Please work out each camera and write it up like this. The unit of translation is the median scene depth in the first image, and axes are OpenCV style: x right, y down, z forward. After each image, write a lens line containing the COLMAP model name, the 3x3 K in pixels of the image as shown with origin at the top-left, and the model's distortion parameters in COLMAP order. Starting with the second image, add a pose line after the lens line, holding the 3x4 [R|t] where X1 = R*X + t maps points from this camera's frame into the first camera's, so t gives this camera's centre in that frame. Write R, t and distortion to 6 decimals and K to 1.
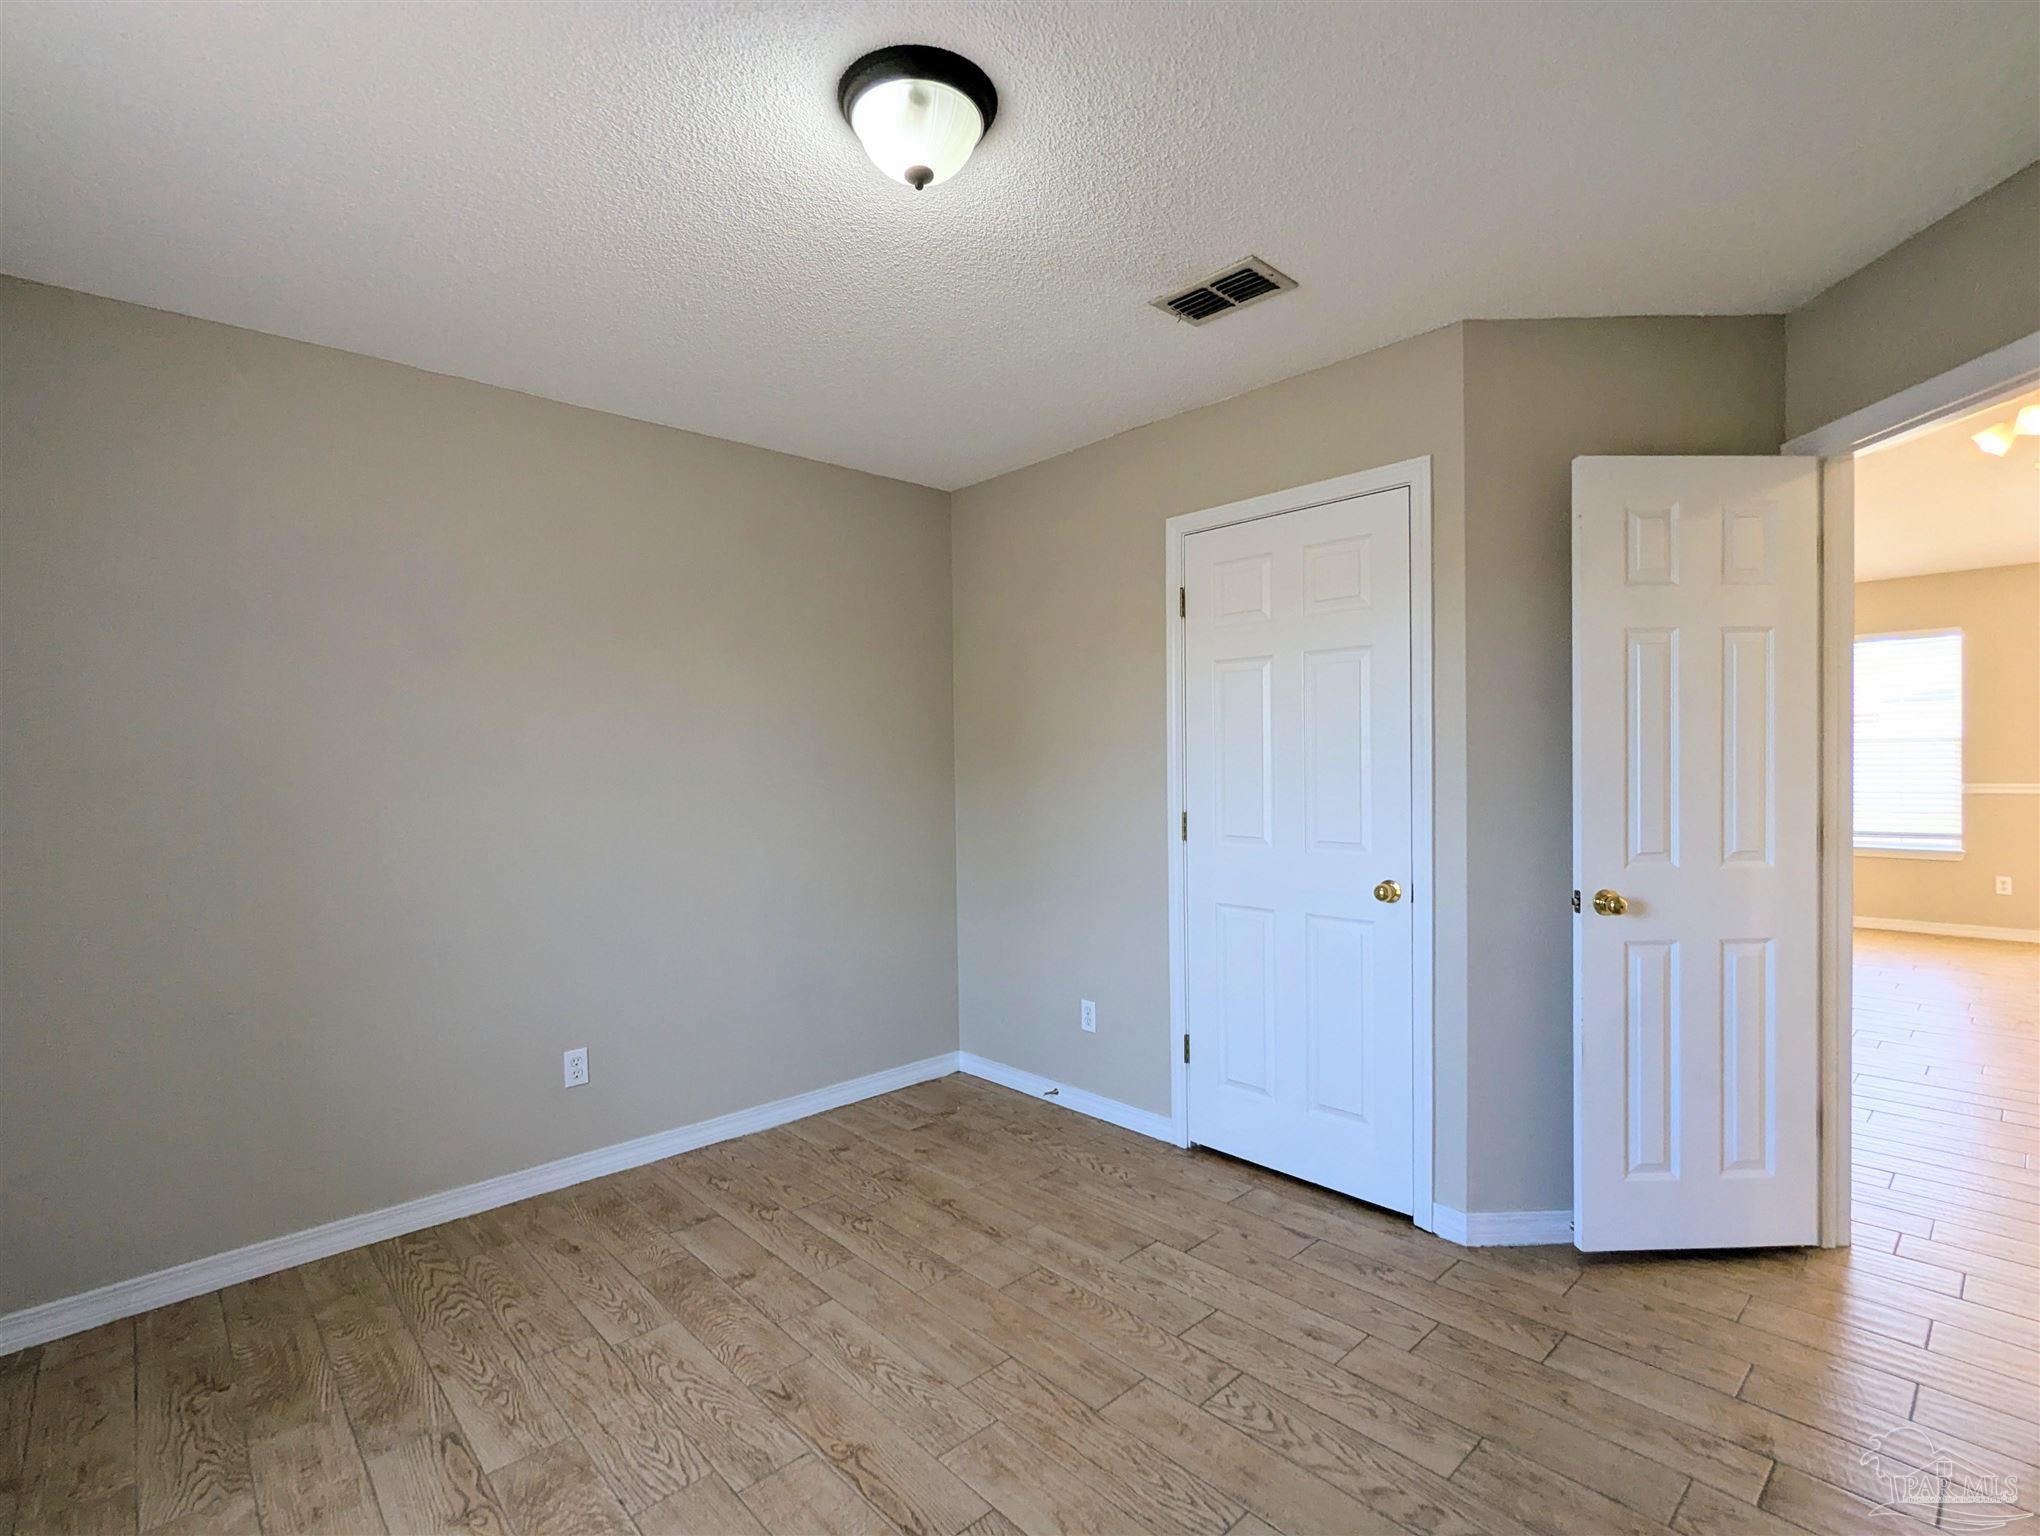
lens RADIAL K [[949.1, 0, 1015.1], [0, 949.1, 792.6], [0, 0, 1]] dist [0.038517, 0.000470]
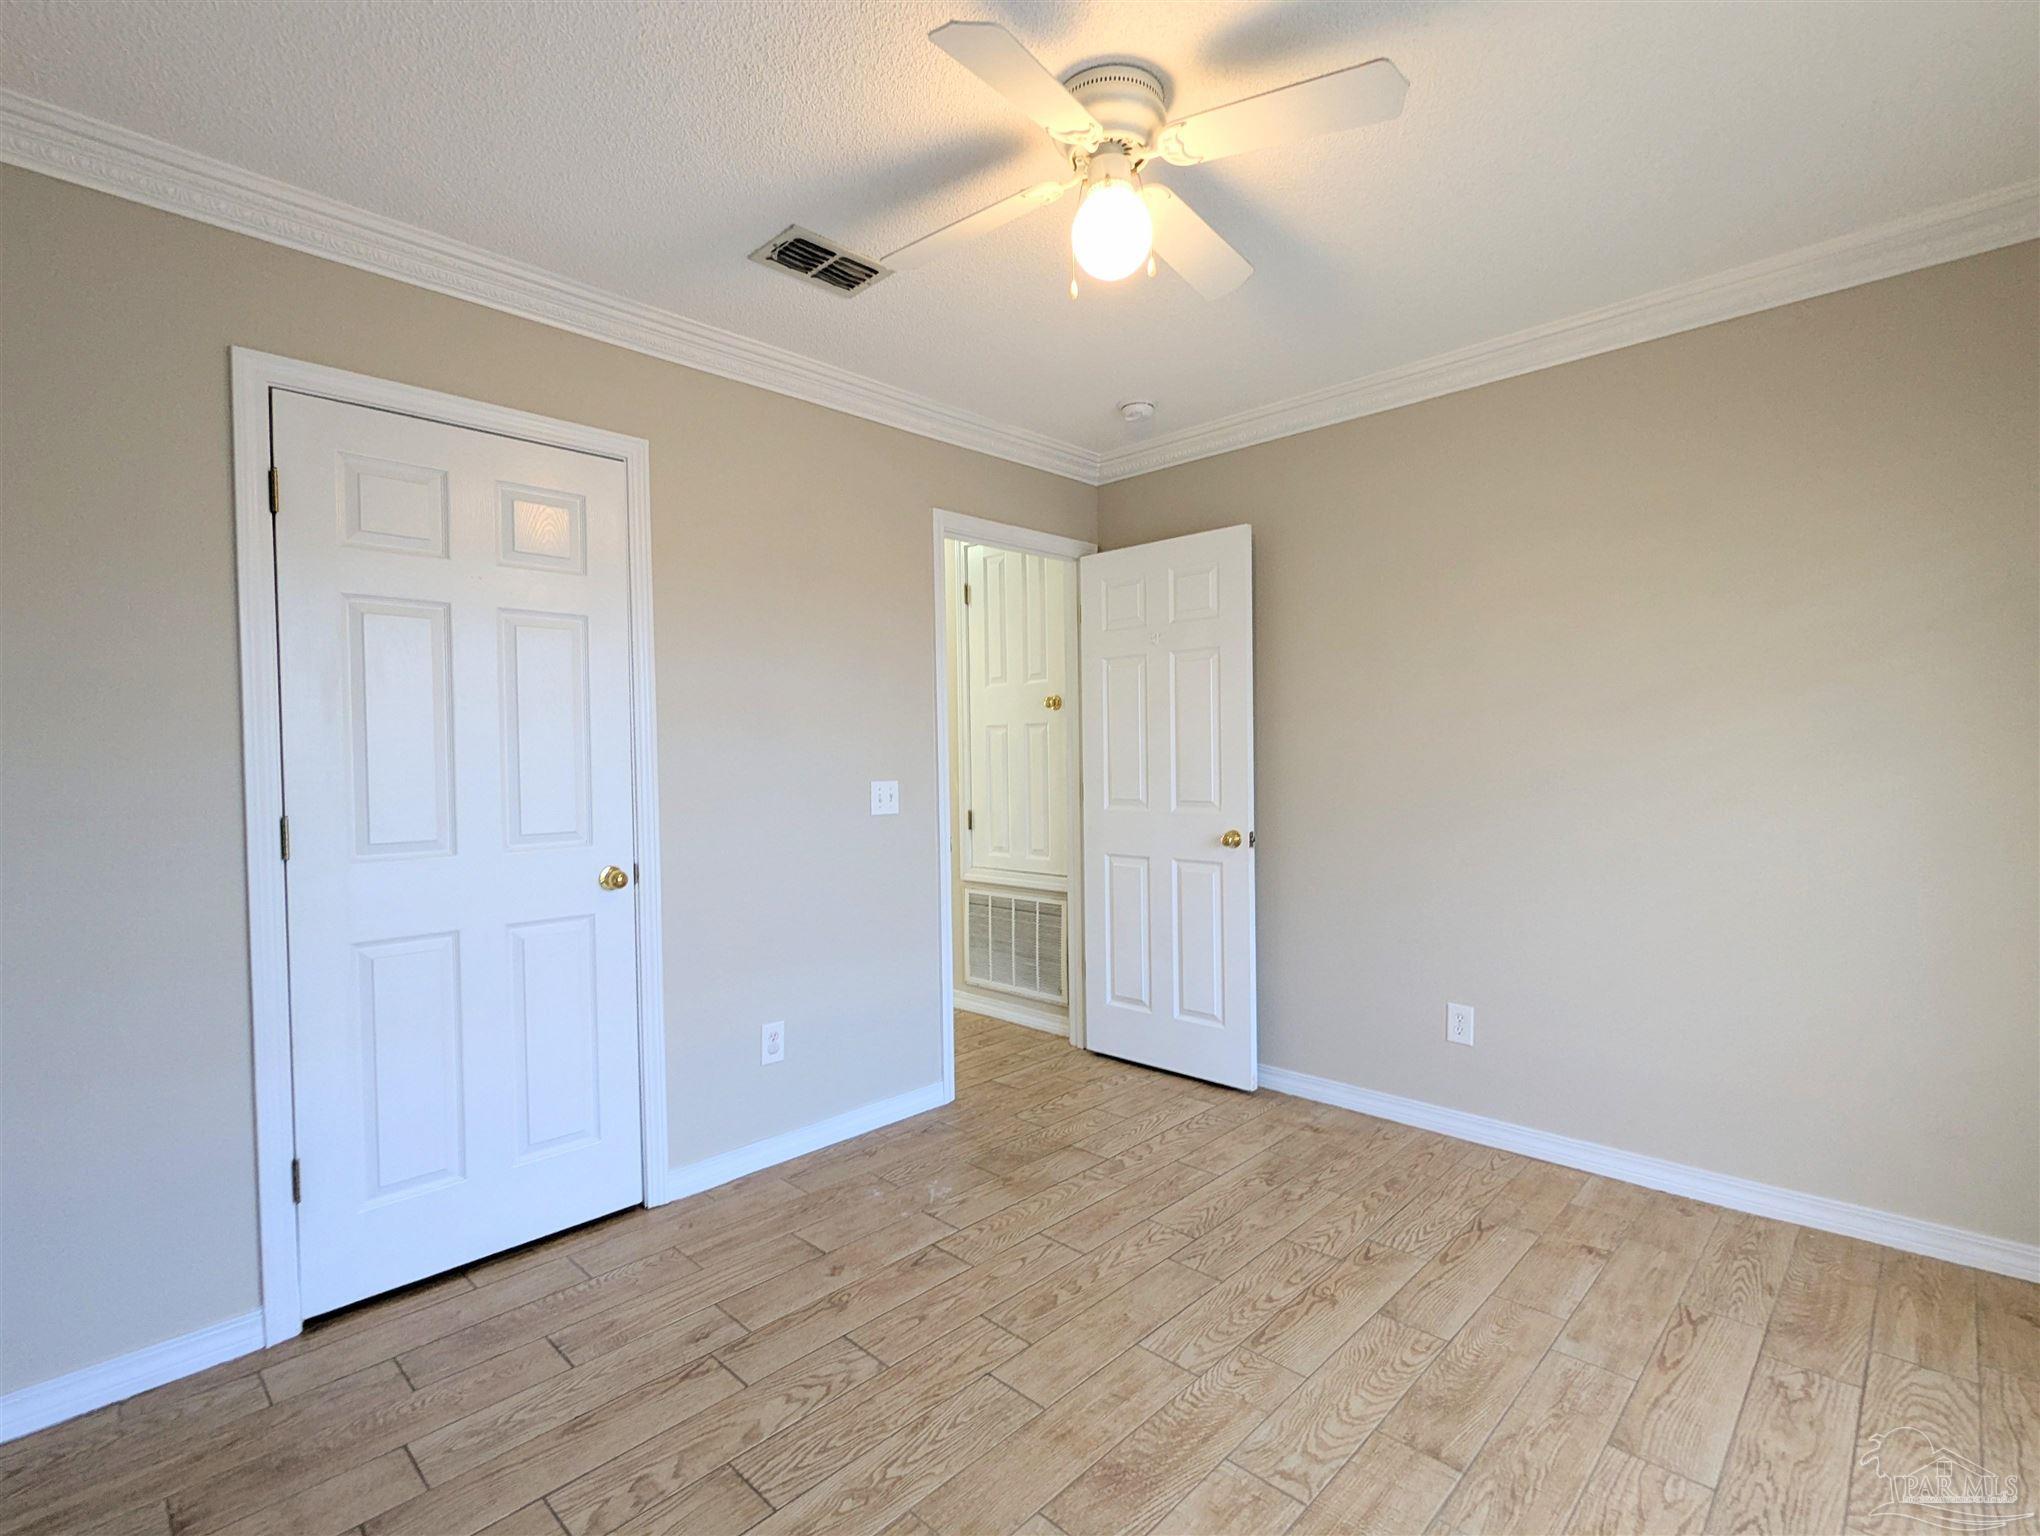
lens RADIAL K [[929.5, 0, 1055.2], [0, 929.5, 772.9], [0, 0, 1]] dist [-0.001874, 0.006830]
pose [[-0.011706, -0.021191, 0.999707, -0.508622], [0.032074, 0.999253, 0.021557, -0.006730], [-0.999417, 0.032317, -0.011017, 0.535987]]
